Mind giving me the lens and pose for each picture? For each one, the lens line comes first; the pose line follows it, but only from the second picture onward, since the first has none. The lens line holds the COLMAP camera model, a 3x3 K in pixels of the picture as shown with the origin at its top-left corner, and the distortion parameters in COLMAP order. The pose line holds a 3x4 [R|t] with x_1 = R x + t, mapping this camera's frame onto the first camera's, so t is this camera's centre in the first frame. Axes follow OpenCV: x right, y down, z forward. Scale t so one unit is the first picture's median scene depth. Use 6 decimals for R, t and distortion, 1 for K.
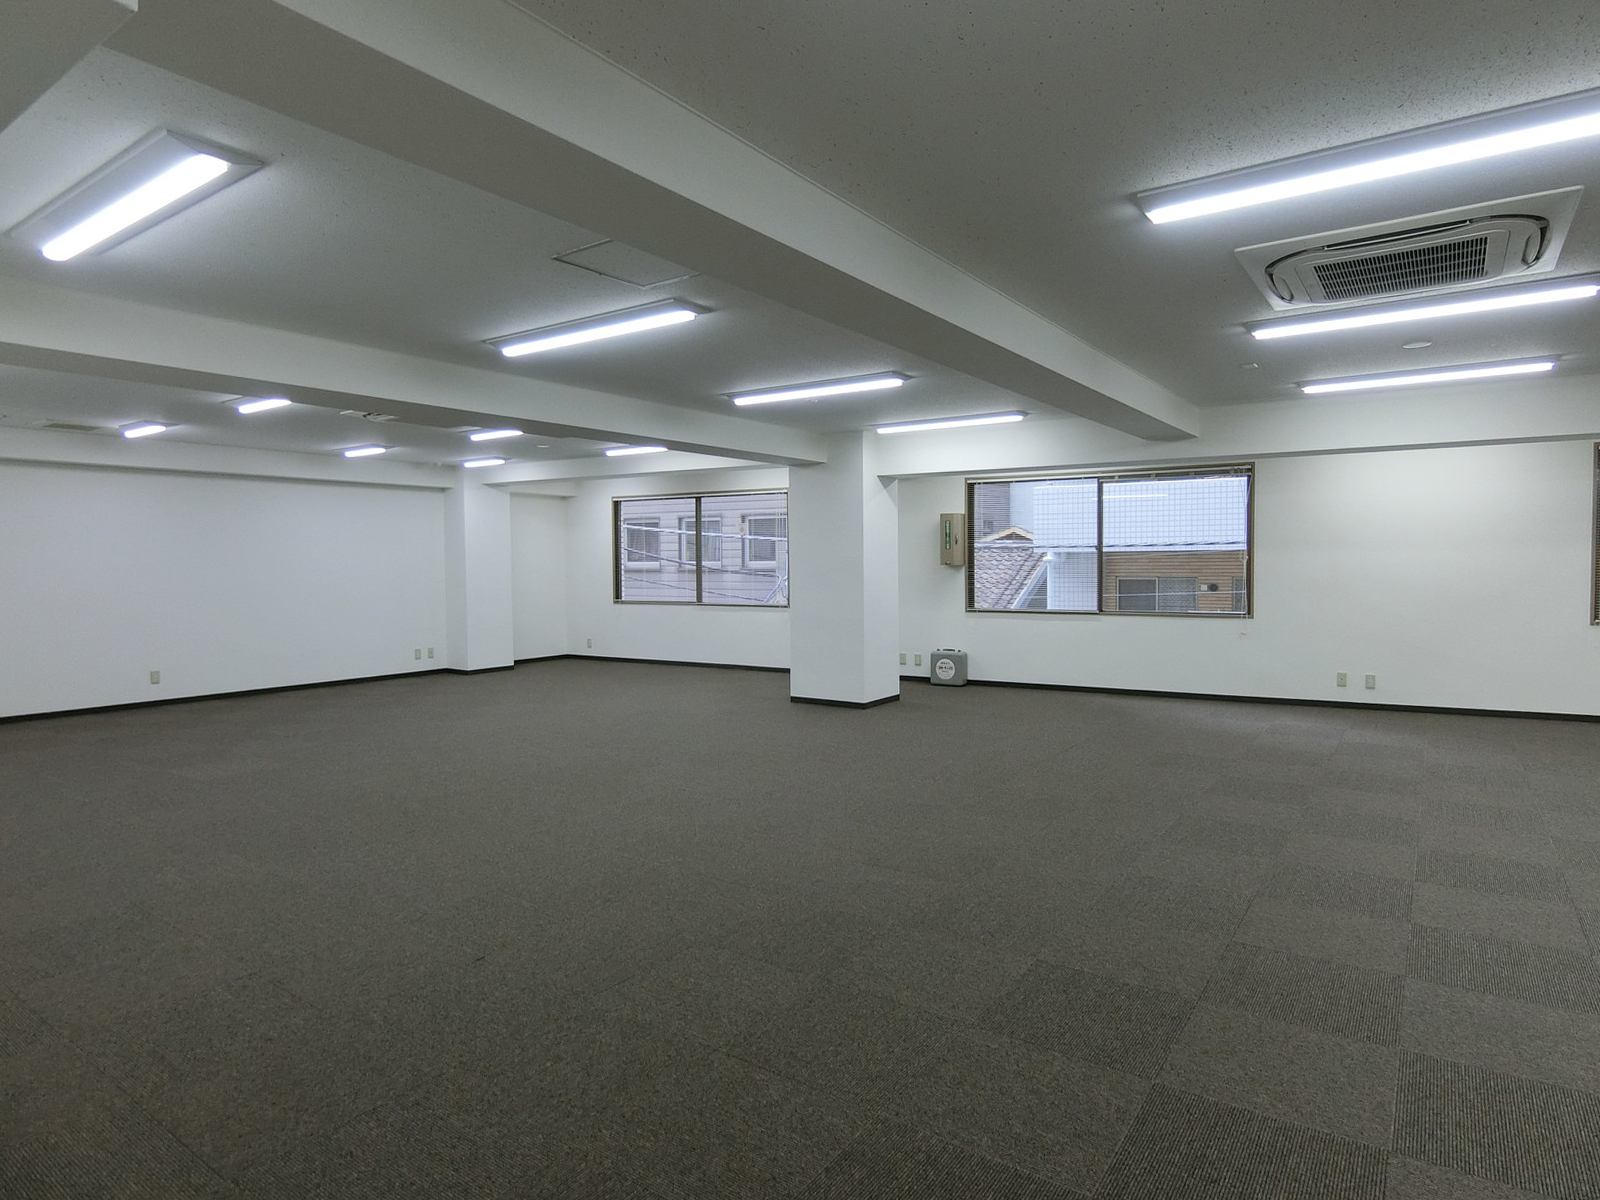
lens RADIAL K [[915.1, 0, 801.1], [0, 915.1, 599.8], [0, 0, 1]] dist [0.005440, 0.001196]
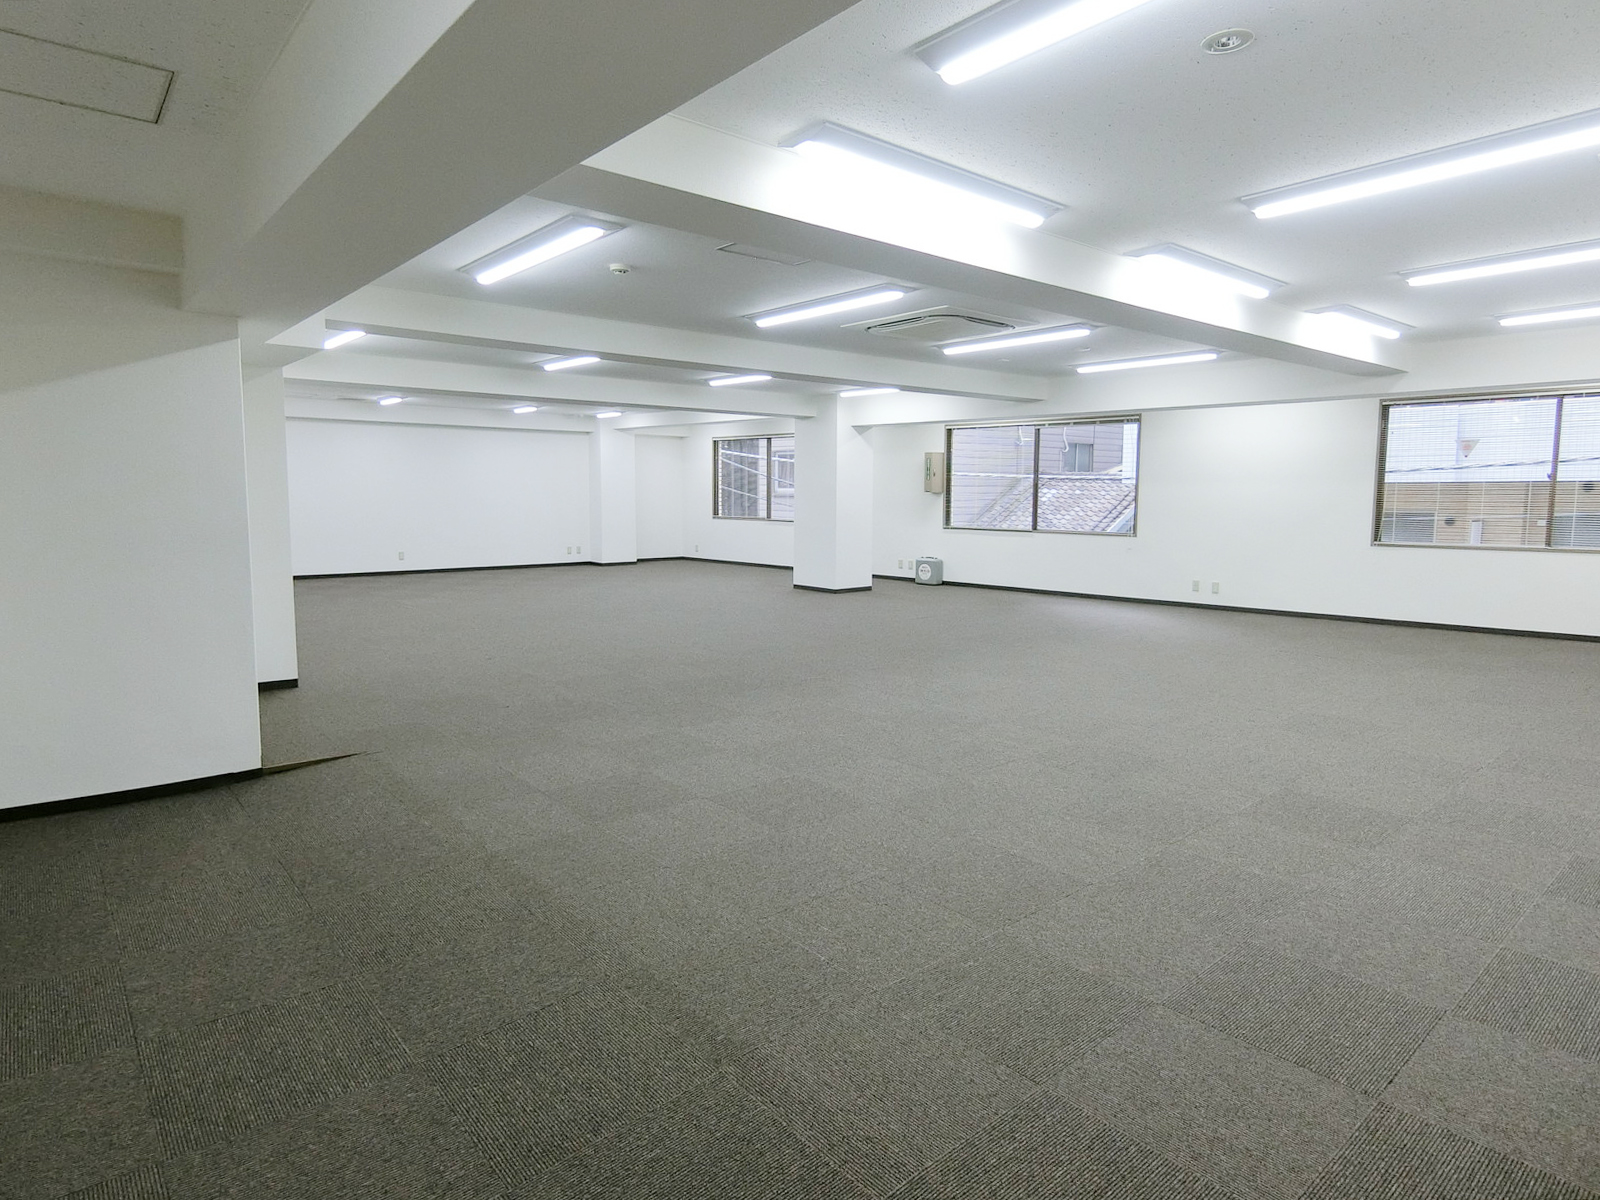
lens RADIAL K [[915.1, 0, 800.8], [0, 915.1, 596.6], [0, 0, 1]] dist [0.005440, 0.001196]
pose [[0.968325, 0.042567, -0.246040, 0.308651], [-0.024126, 0.996702, 0.077485, 0.013432], [0.248526, -0.069095, 0.966158, -0.314703]]
